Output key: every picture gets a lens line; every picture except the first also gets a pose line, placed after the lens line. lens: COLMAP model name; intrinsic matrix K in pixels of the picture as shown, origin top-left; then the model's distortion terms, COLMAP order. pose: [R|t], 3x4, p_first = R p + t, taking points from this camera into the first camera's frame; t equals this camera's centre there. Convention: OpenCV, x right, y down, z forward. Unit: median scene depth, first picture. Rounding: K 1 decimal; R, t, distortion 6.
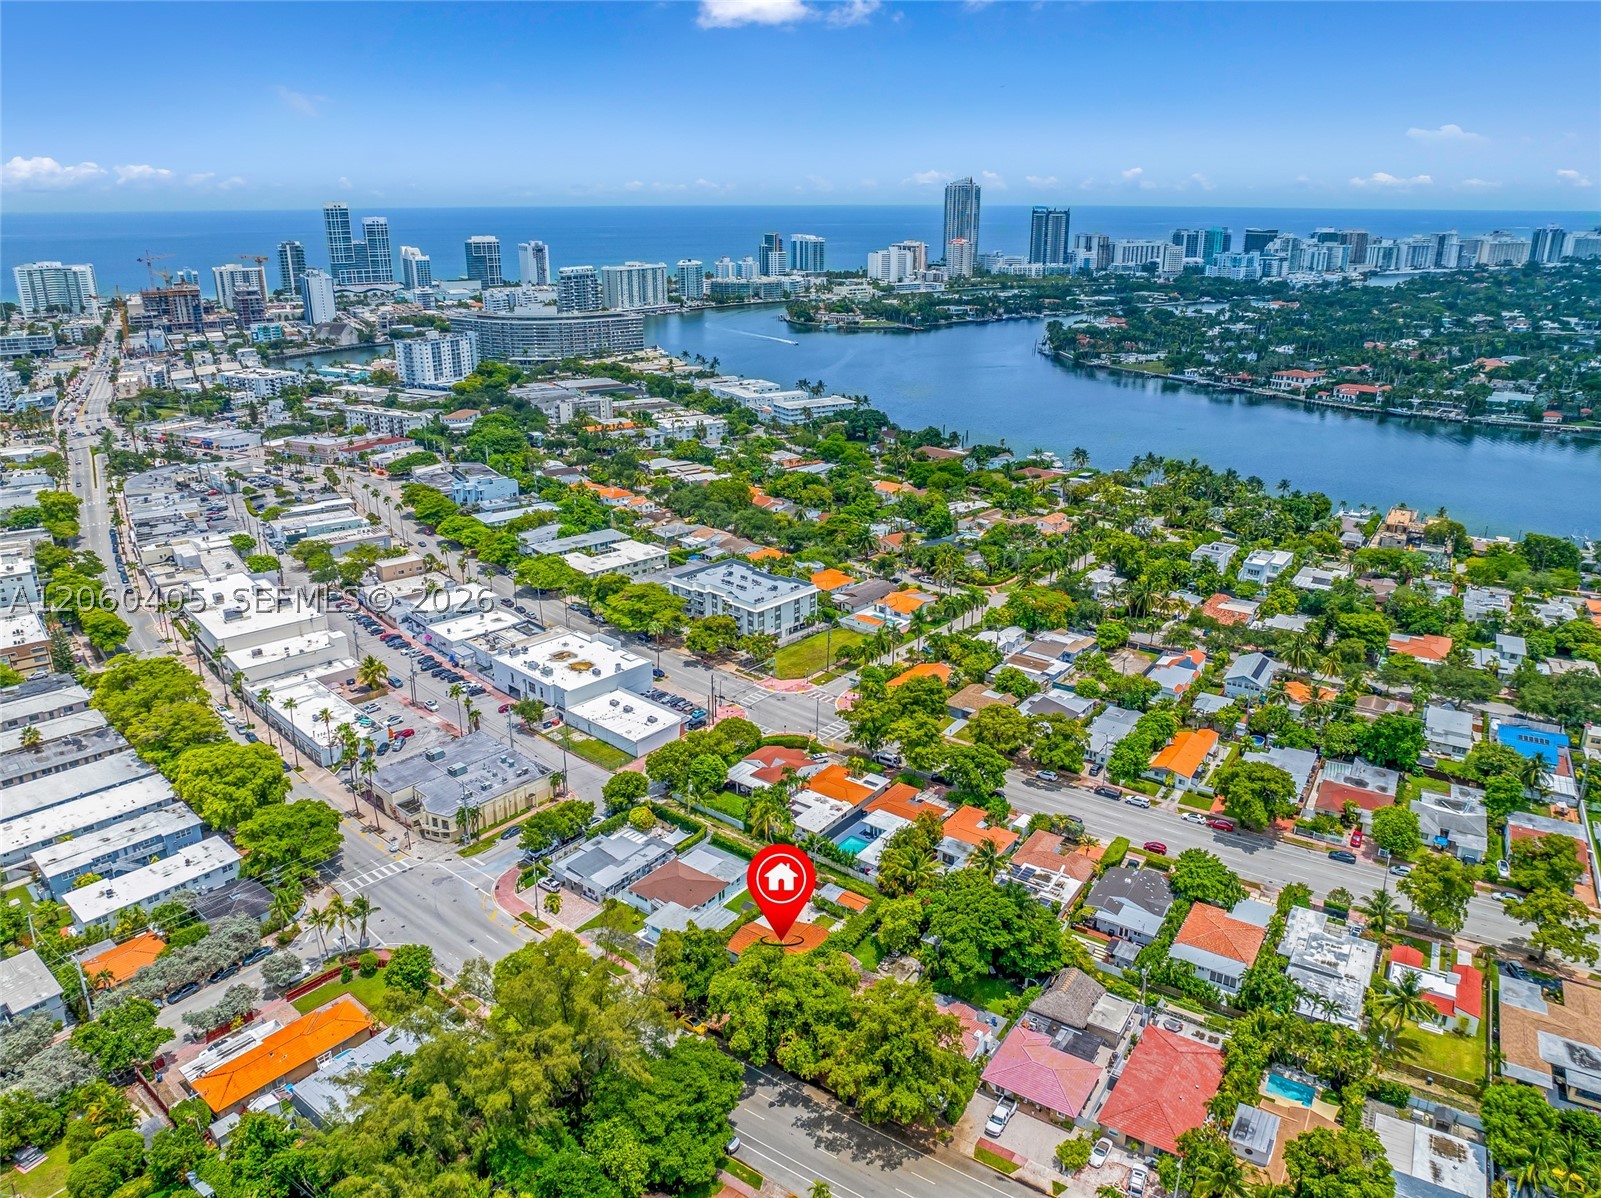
lens RADIAL K [[1127.6, 0, 809.4], [0, 1127.6, 591.6], [0, 0, 1]] dist [-0.039066, 0.010338]
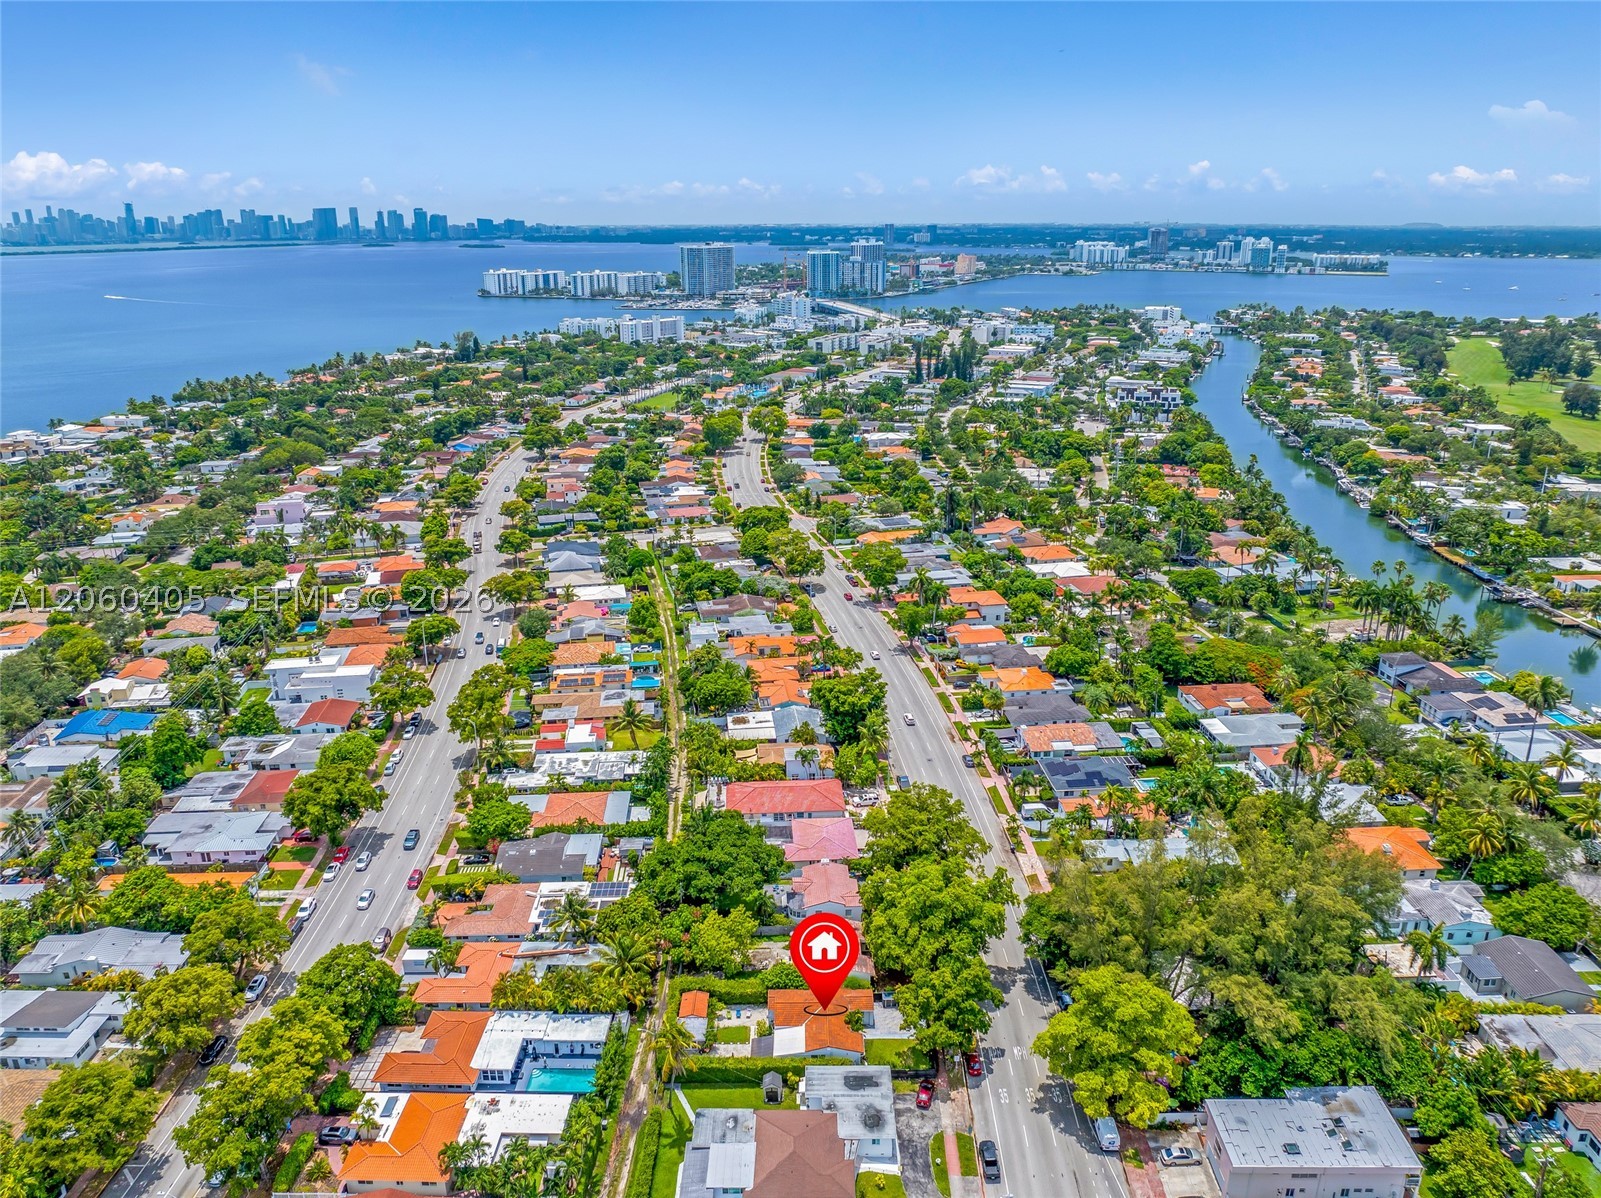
lens RADIAL K [[1127.6, 0, 809.4], [0, 1127.6, 591.6], [0, 0, 1]] dist [-0.039066, 0.010338]
pose [[-0.587722, -0.252429, 0.768676, -0.301237], [0.271905, 0.833195, 0.481513, -0.183345], [-0.762004, 0.492002, -0.421050, 0.620931]]
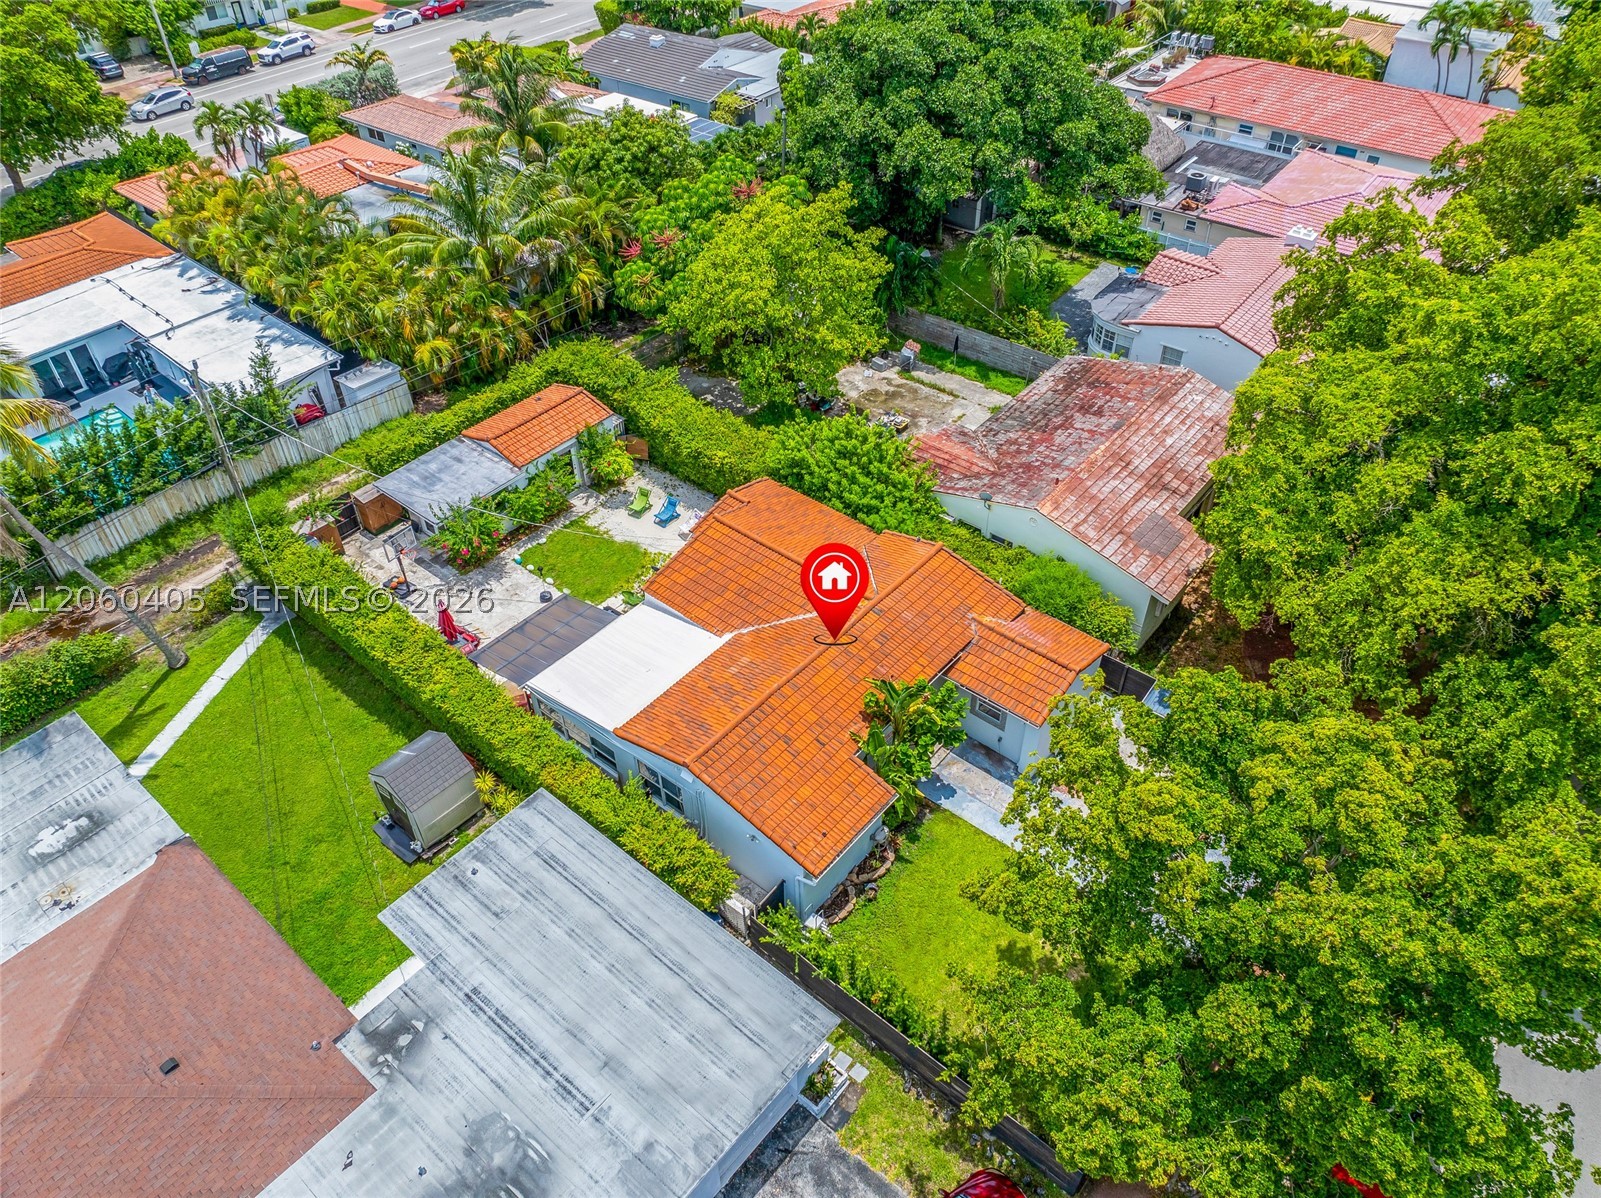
lens RADIAL K [[1127.6, 0, 809.4], [0, 1127.6, 591.6], [0, 0, 1]] dist [-0.039066, 0.010338]
pose [[0.070234, -0.657085, 0.750538, -0.087566], [0.332061, 0.724885, 0.603553, 0.096474], [-0.940640, 0.206835, 0.269104, 0.488383]]
